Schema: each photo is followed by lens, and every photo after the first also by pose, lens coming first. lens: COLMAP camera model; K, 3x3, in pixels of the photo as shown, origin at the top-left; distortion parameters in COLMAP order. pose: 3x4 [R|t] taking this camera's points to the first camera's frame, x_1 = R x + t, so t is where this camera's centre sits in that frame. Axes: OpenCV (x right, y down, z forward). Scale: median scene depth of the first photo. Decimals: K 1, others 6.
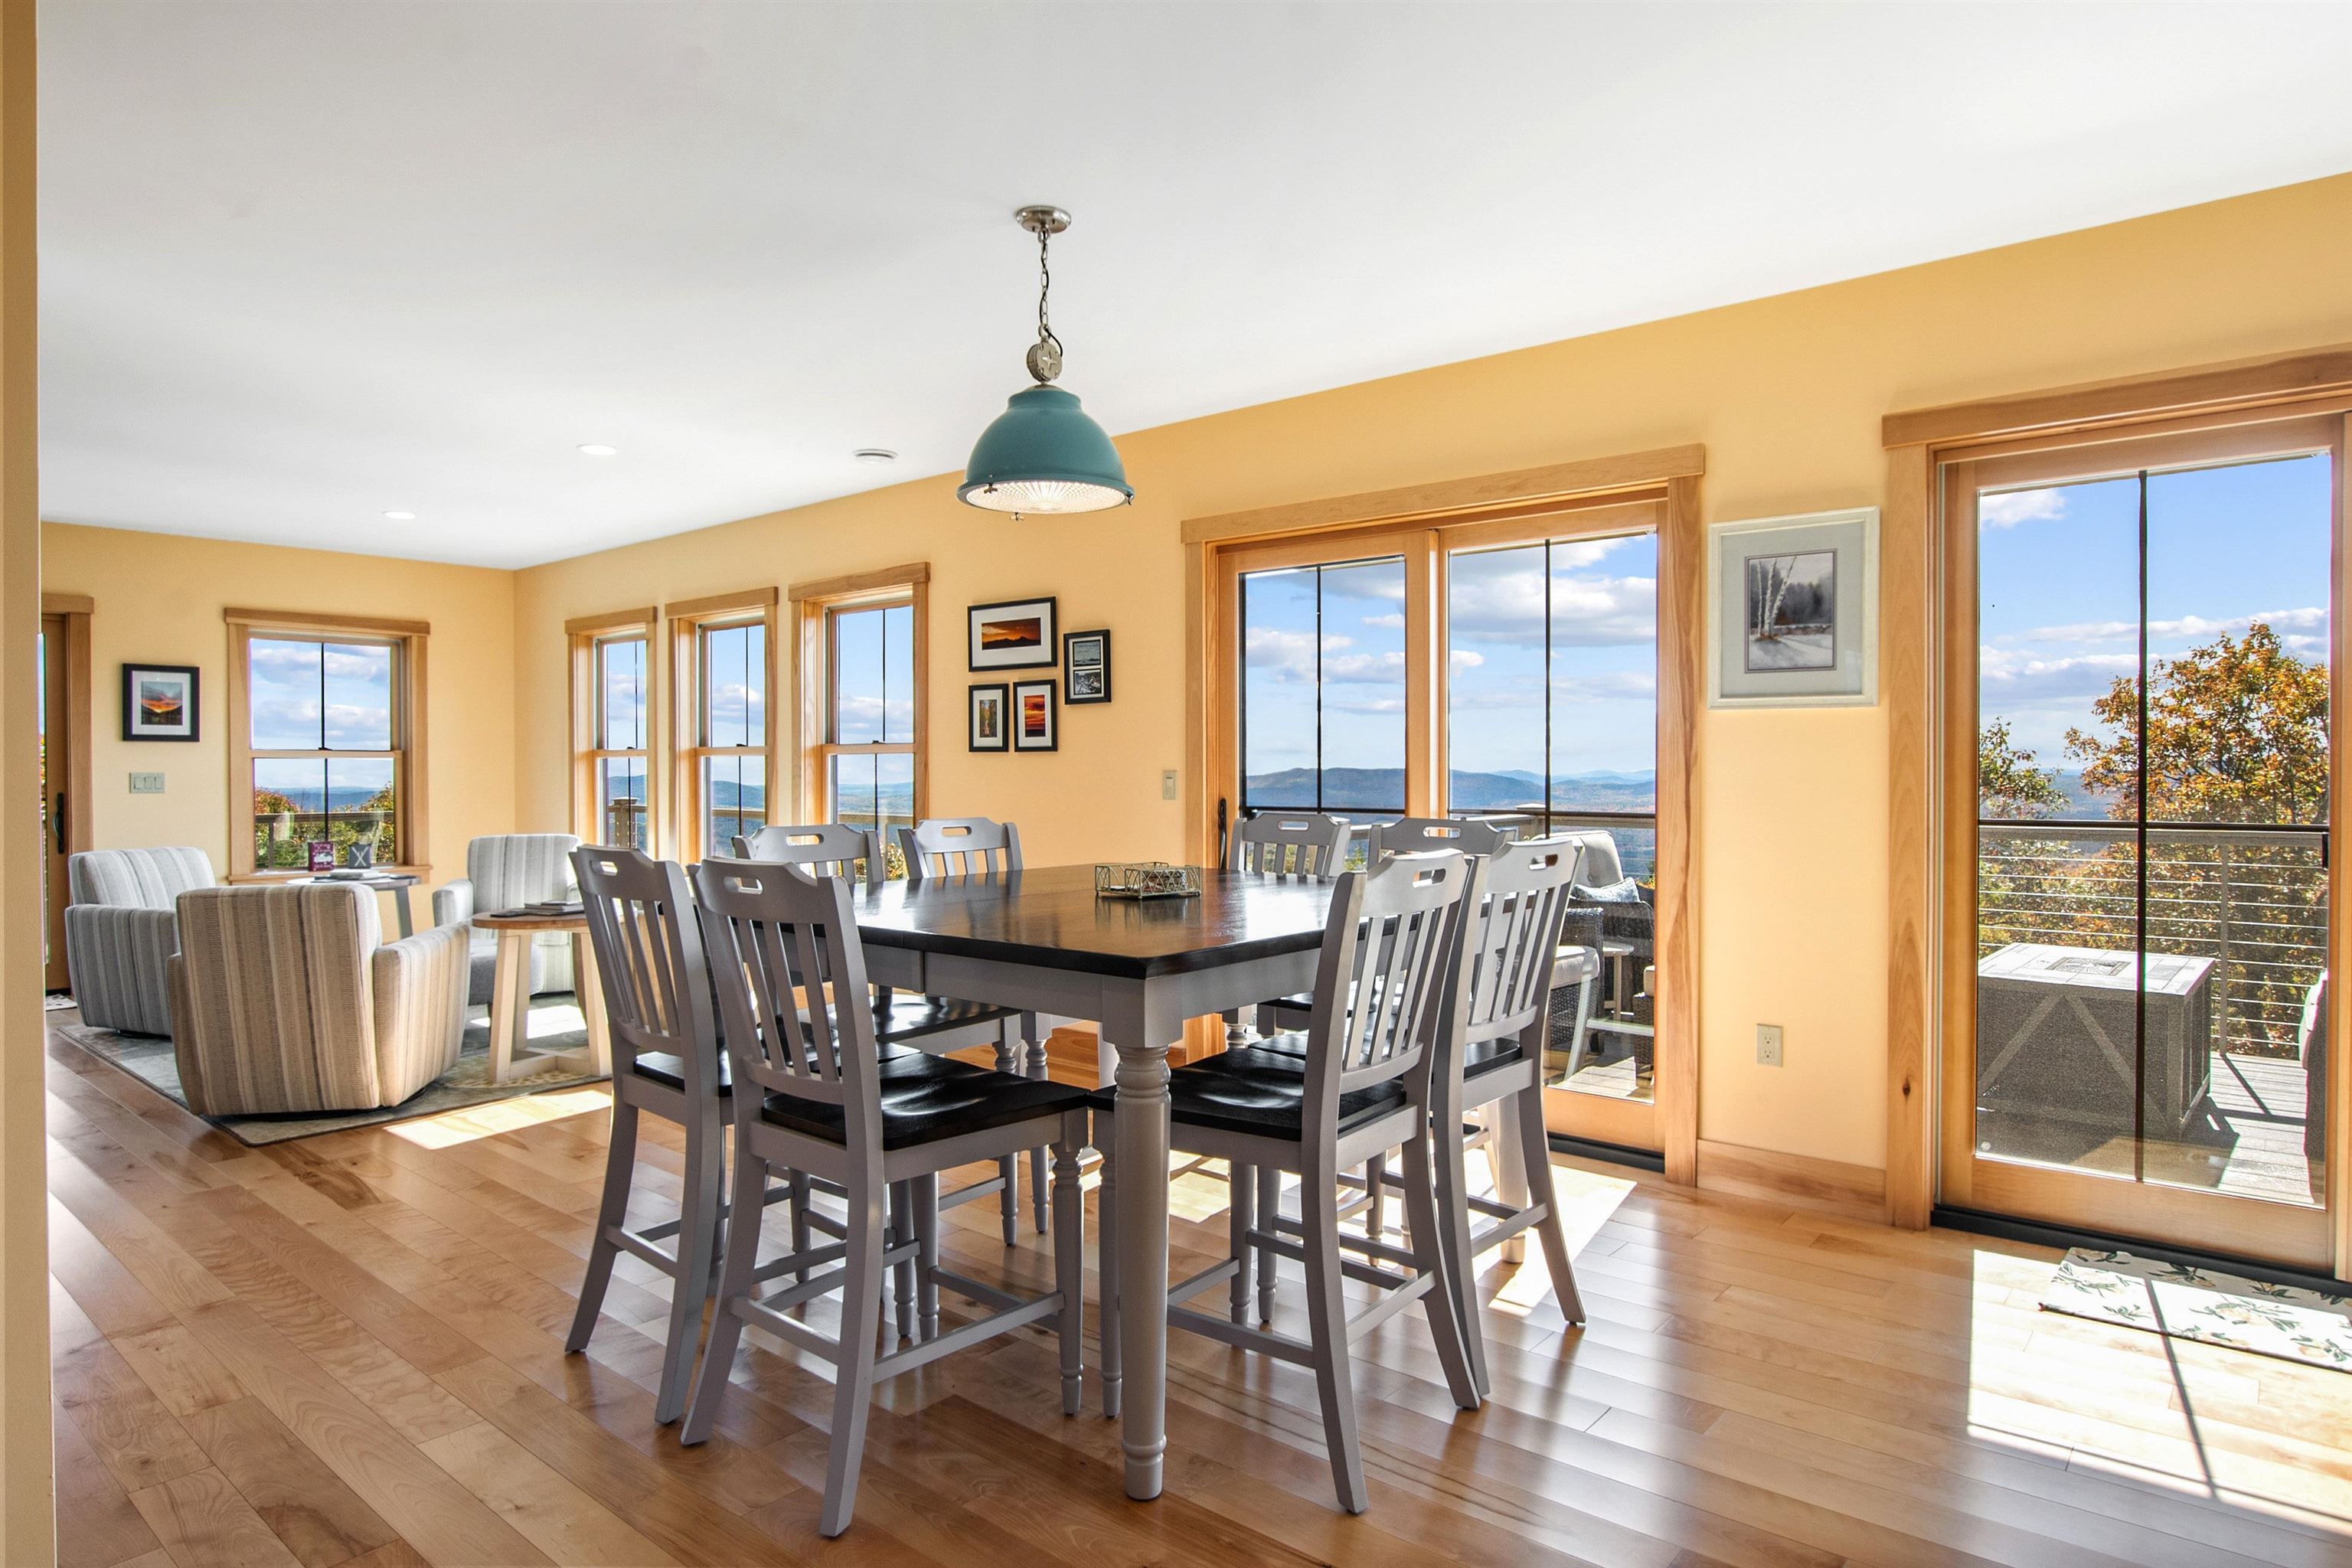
lens RADIAL K [[1354.3, 0, 1176.8], [0, 1354.3, 766.0], [0, 0, 1]] dist [-0.002578, 0.000336]
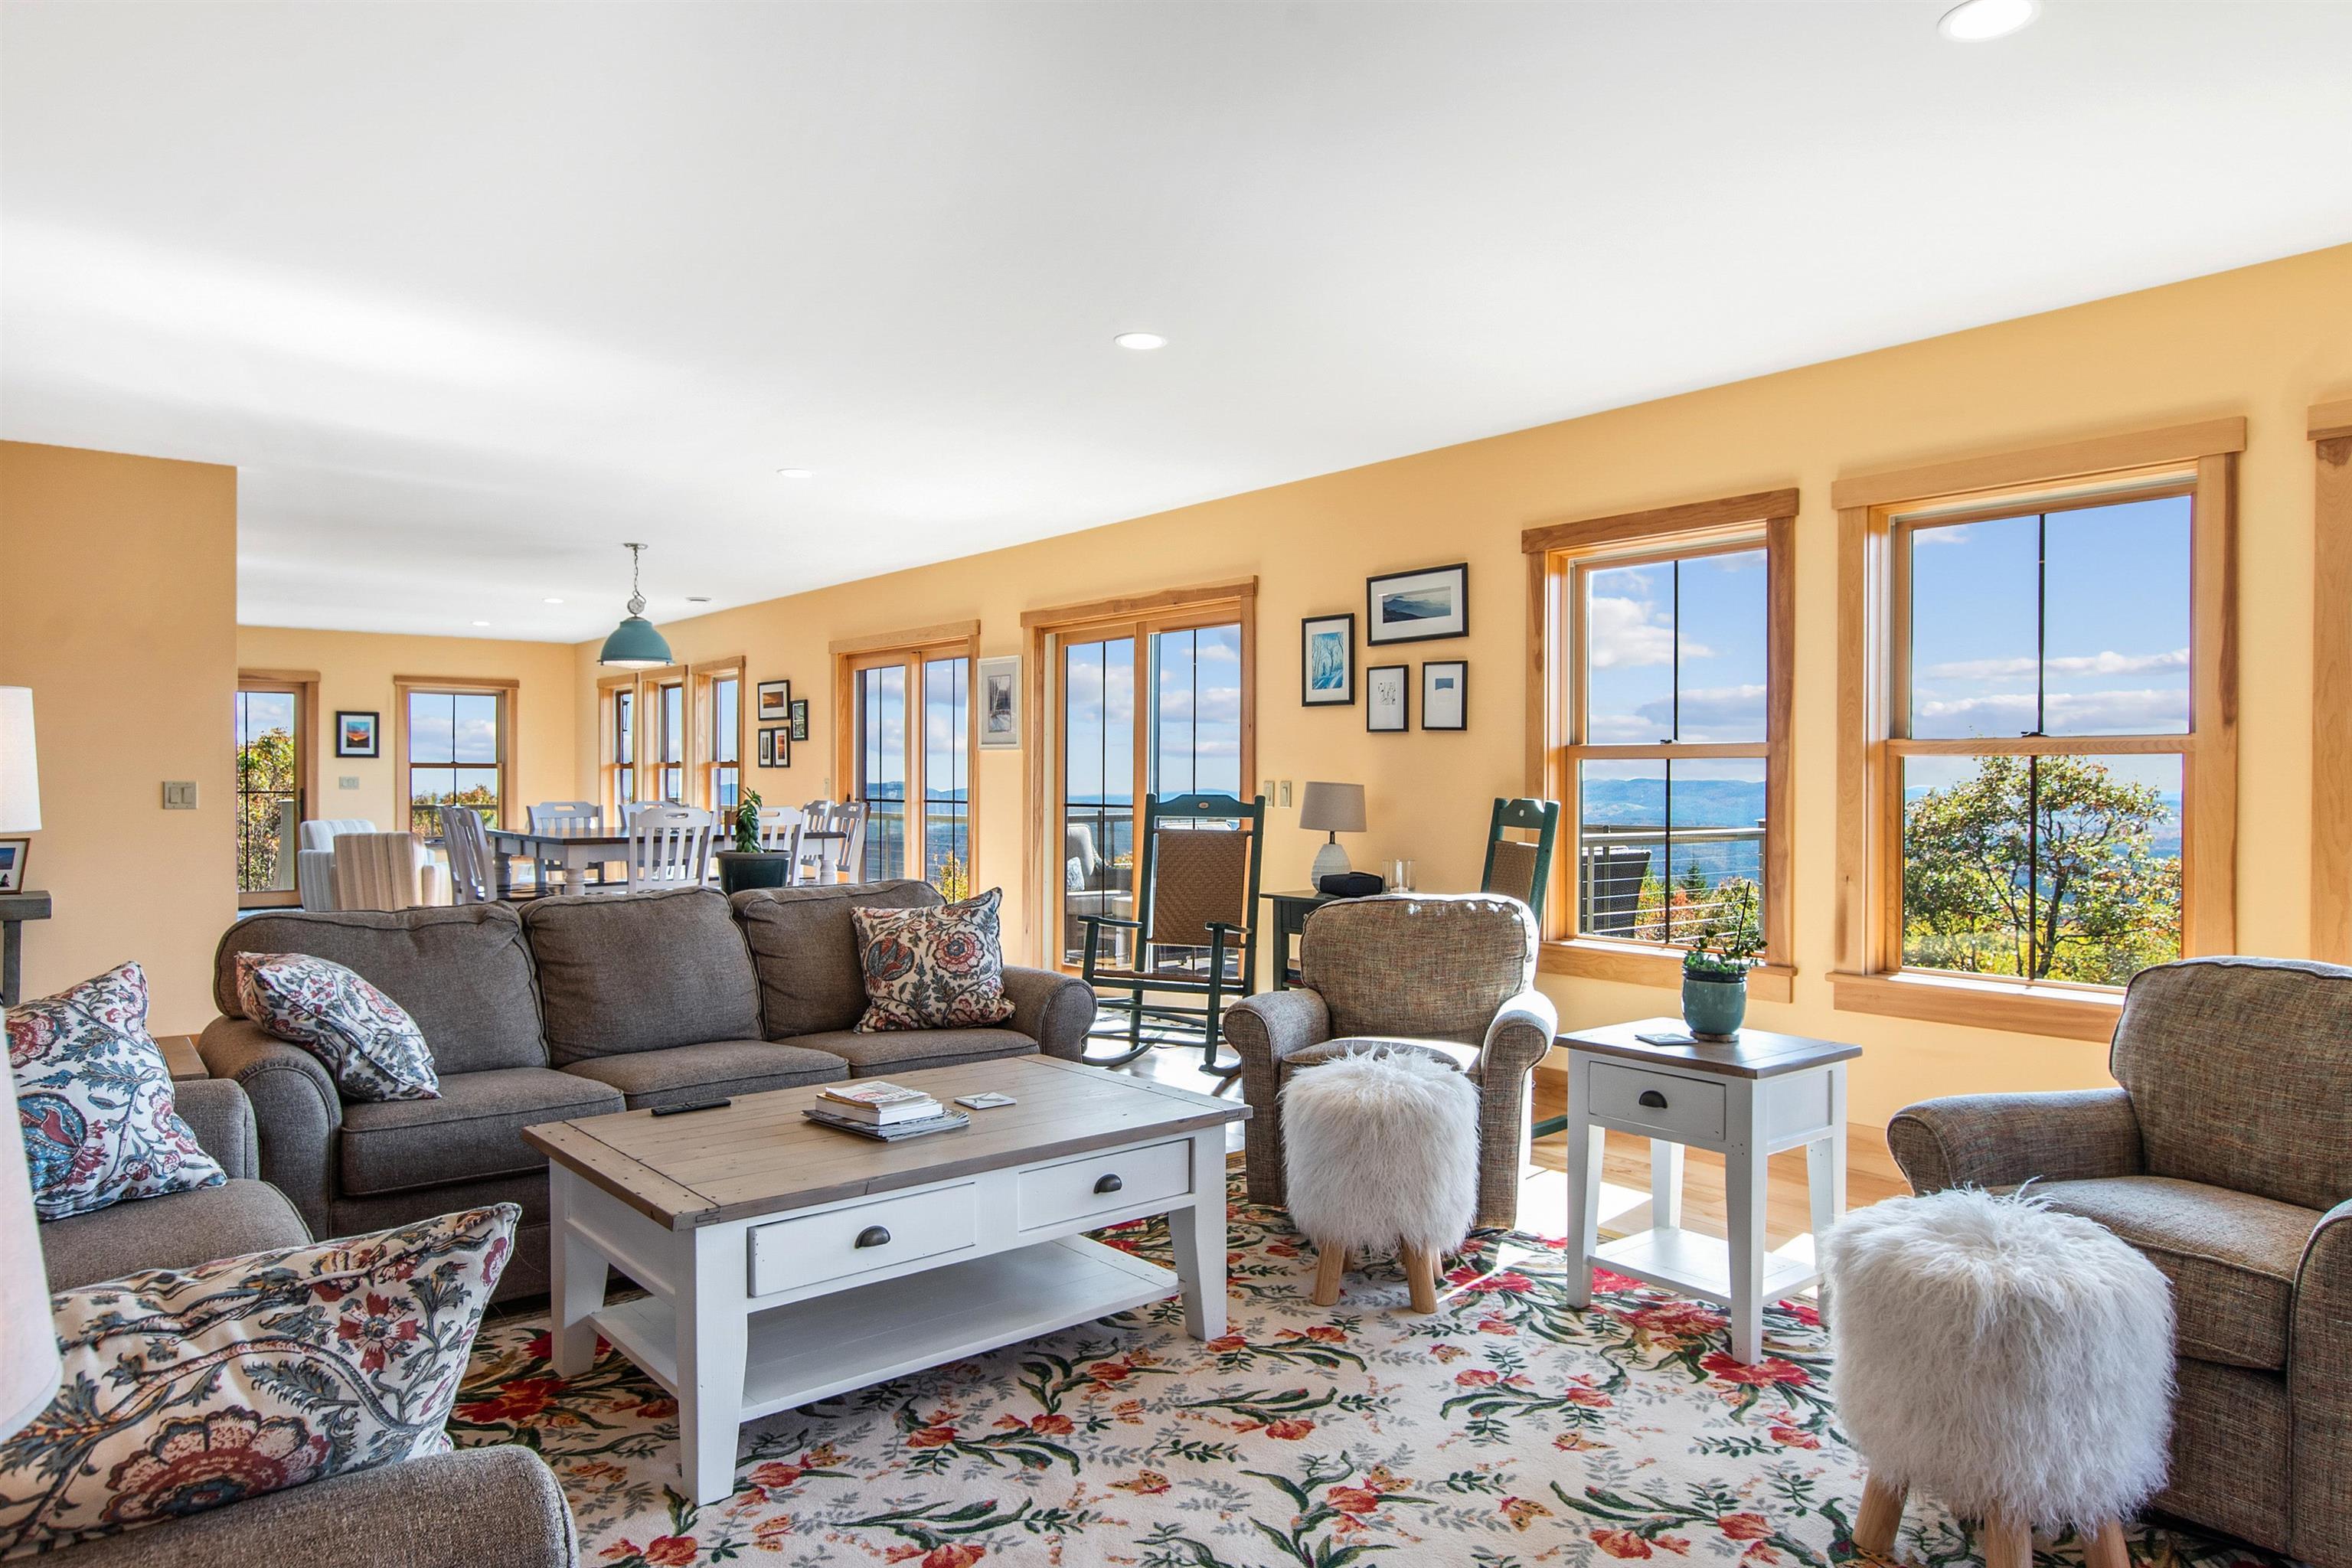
lens RADIAL K [[1505.6, 0, 1182.2], [0, 1505.6, 786.4], [0, 0, 1]] dist [-0.018450, 0.014079]
pose [[0.981723, 0.012516, -0.189902, 0.673824], [-0.013012, 0.999914, -0.001366, 0.007032], [0.189869, 0.003813, 0.981802, -0.695279]]
